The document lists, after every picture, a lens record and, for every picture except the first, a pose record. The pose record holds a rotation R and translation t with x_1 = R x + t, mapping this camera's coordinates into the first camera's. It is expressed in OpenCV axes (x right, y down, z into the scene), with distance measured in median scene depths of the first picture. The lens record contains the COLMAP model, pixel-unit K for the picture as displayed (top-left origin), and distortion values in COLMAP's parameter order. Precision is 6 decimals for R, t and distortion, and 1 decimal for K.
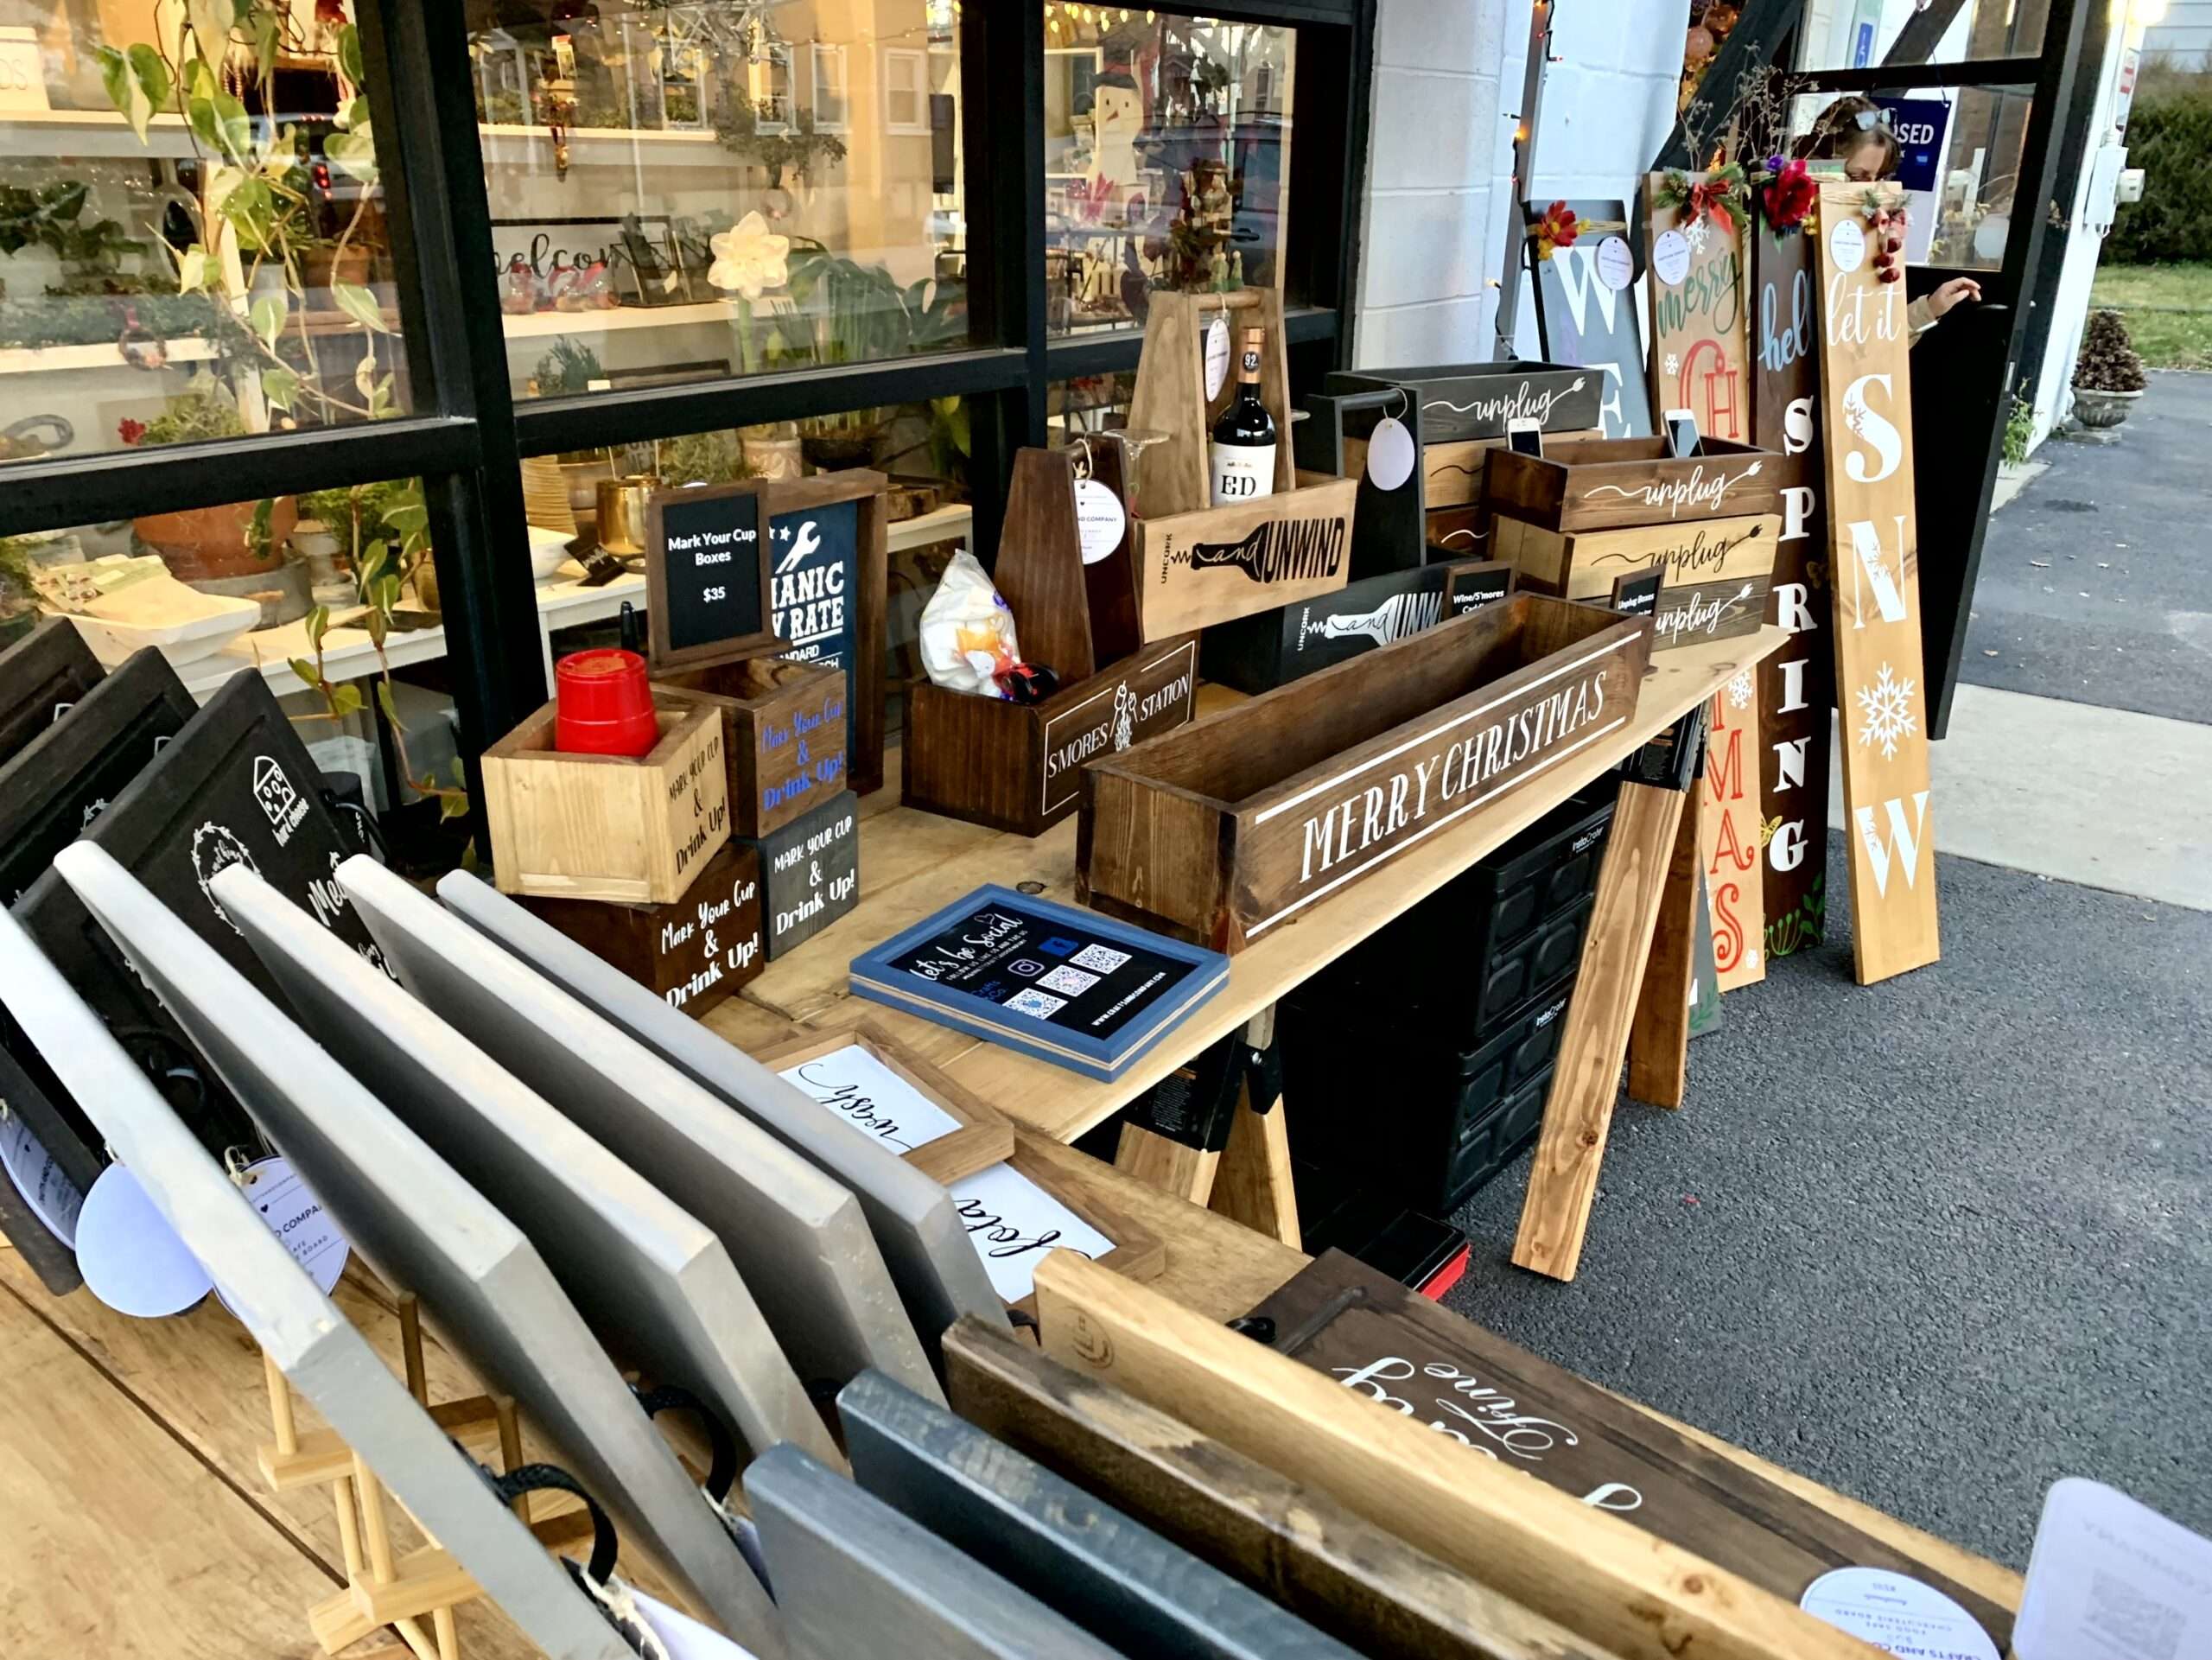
lens RADIAL K [[1657.7, 0, 1100.0], [0, 1657.7, 722.3], [0, 0, 1]] dist [0.071518, -0.092639]
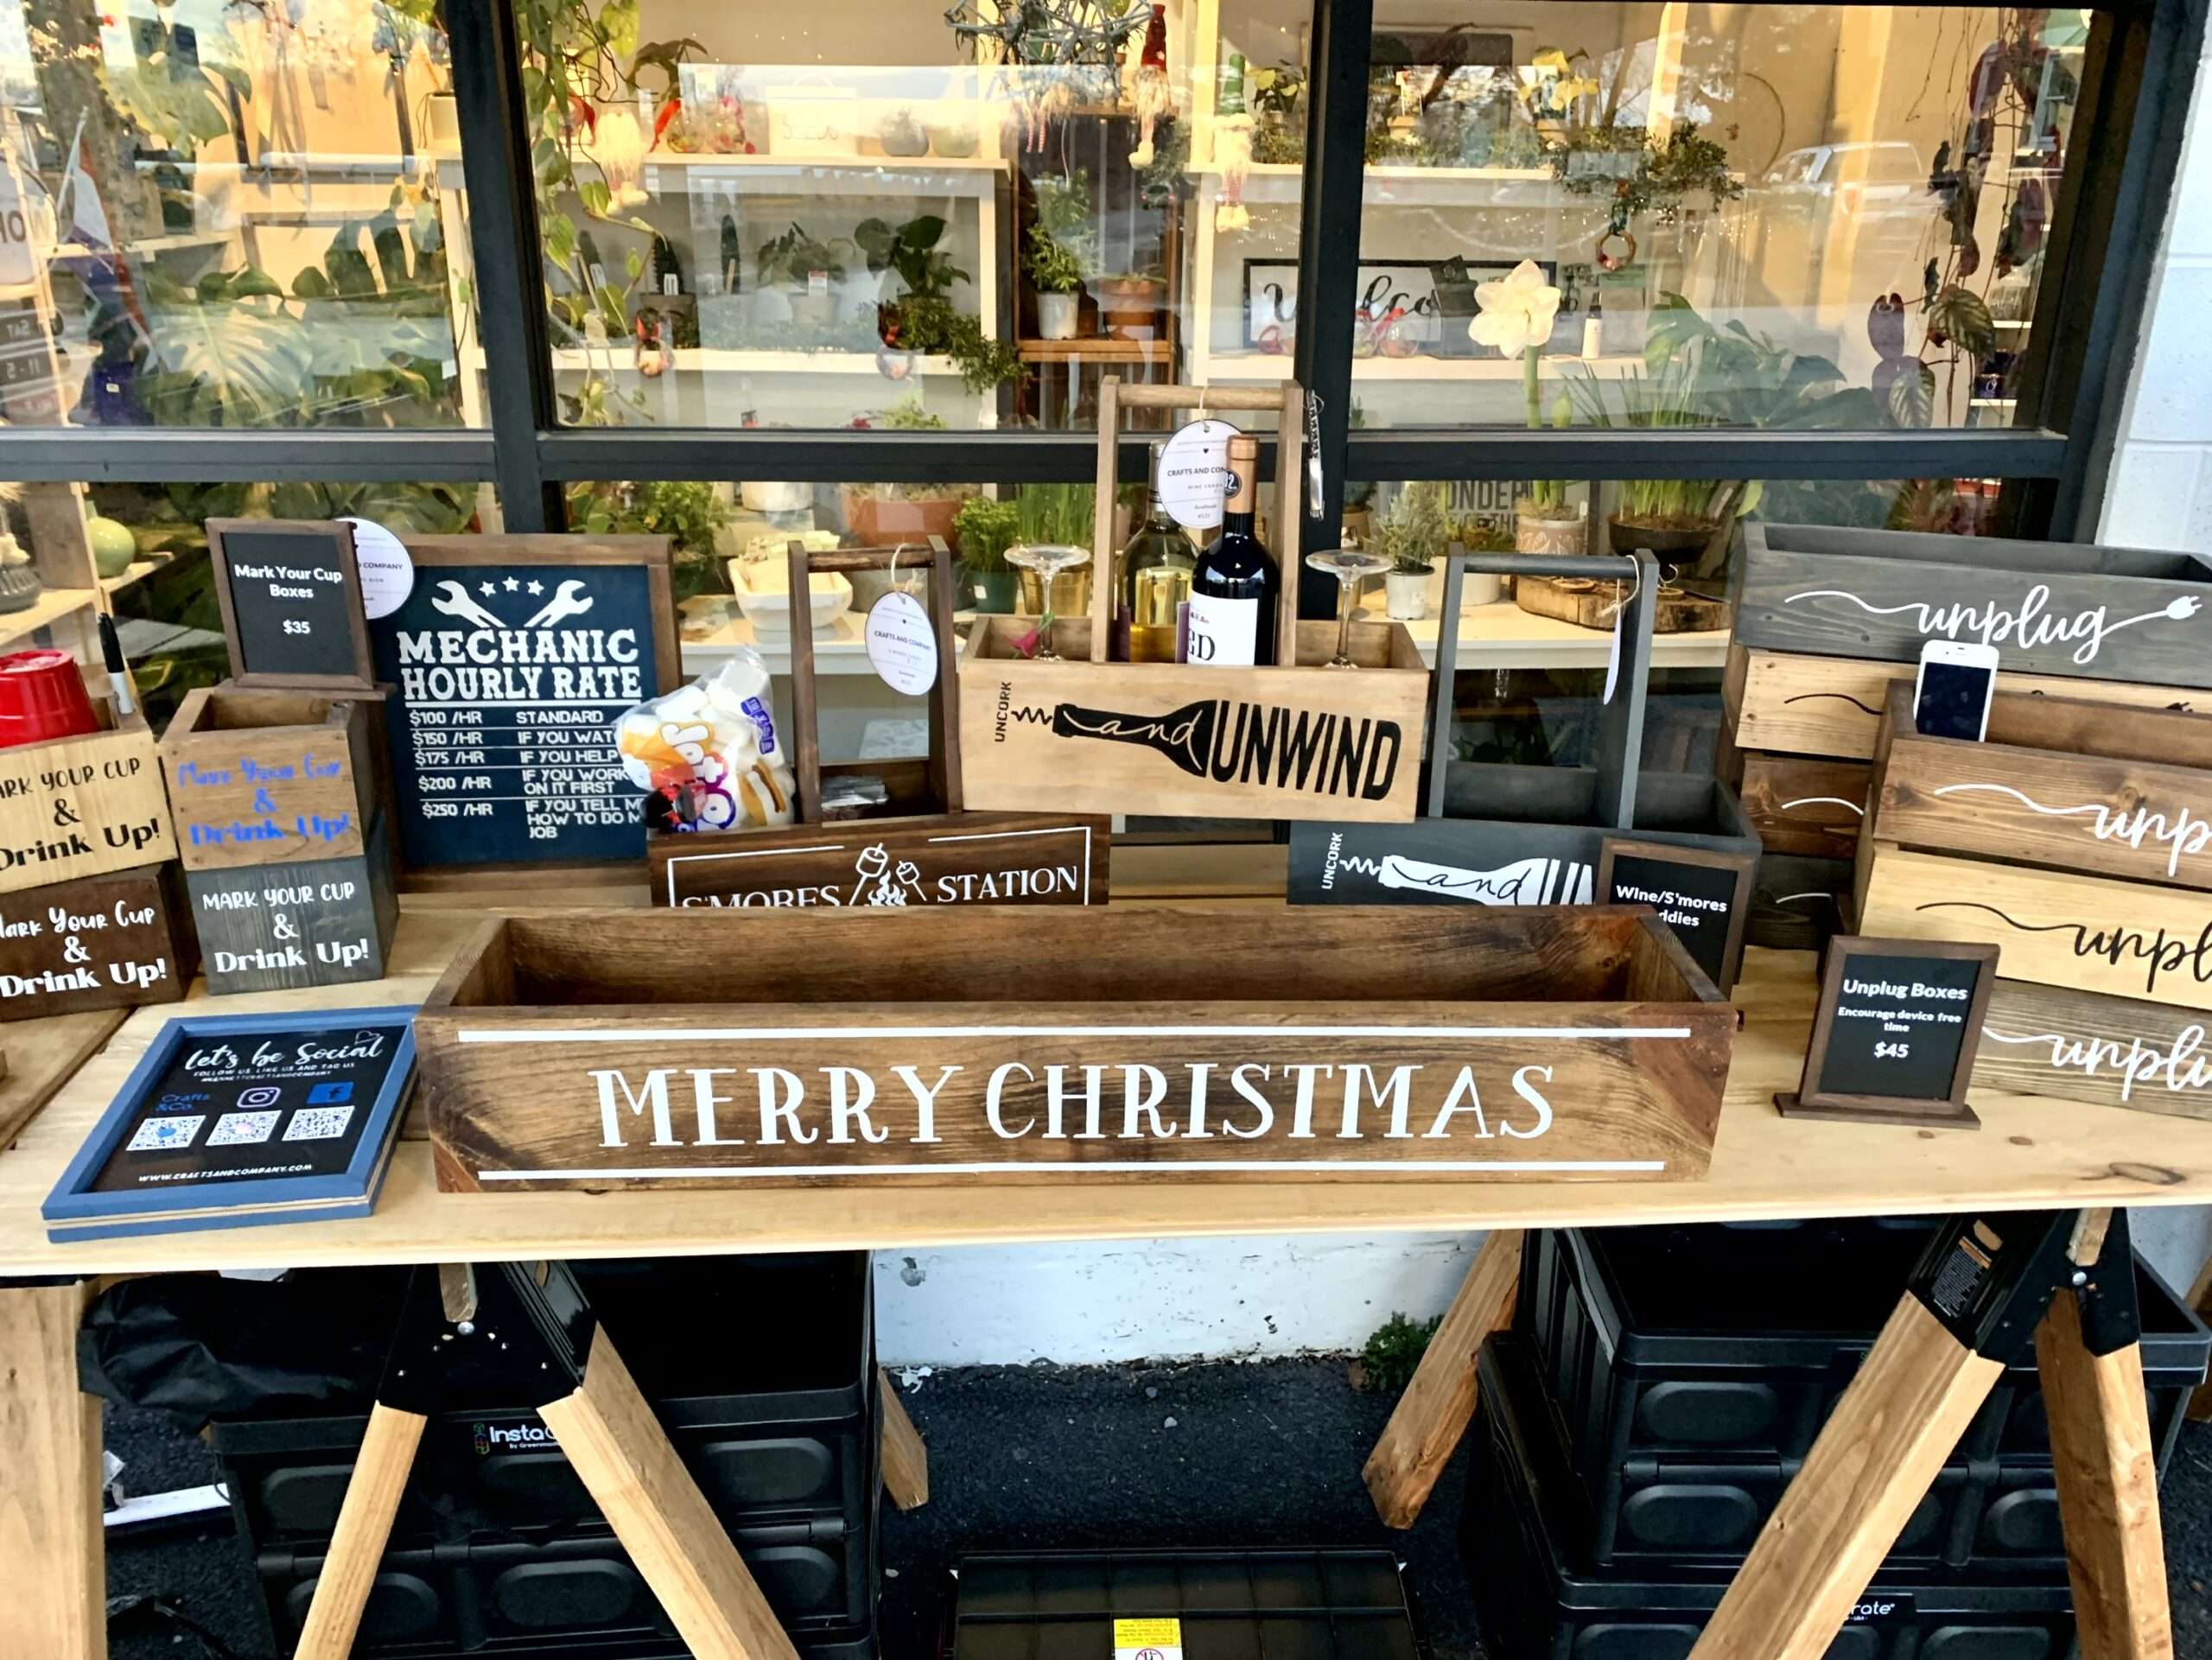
lens RADIAL K [[1657.7, 0, 1100.0], [0, 1657.7, 722.3], [0, 0, 1]] dist [0.071518, -0.092639]
pose [[0.674110, 0.230533, -0.701734, 0.692954], [-0.243850, 0.966239, 0.083178, -0.190052], [0.697218, 0.115047, 0.707567, 0.534600]]
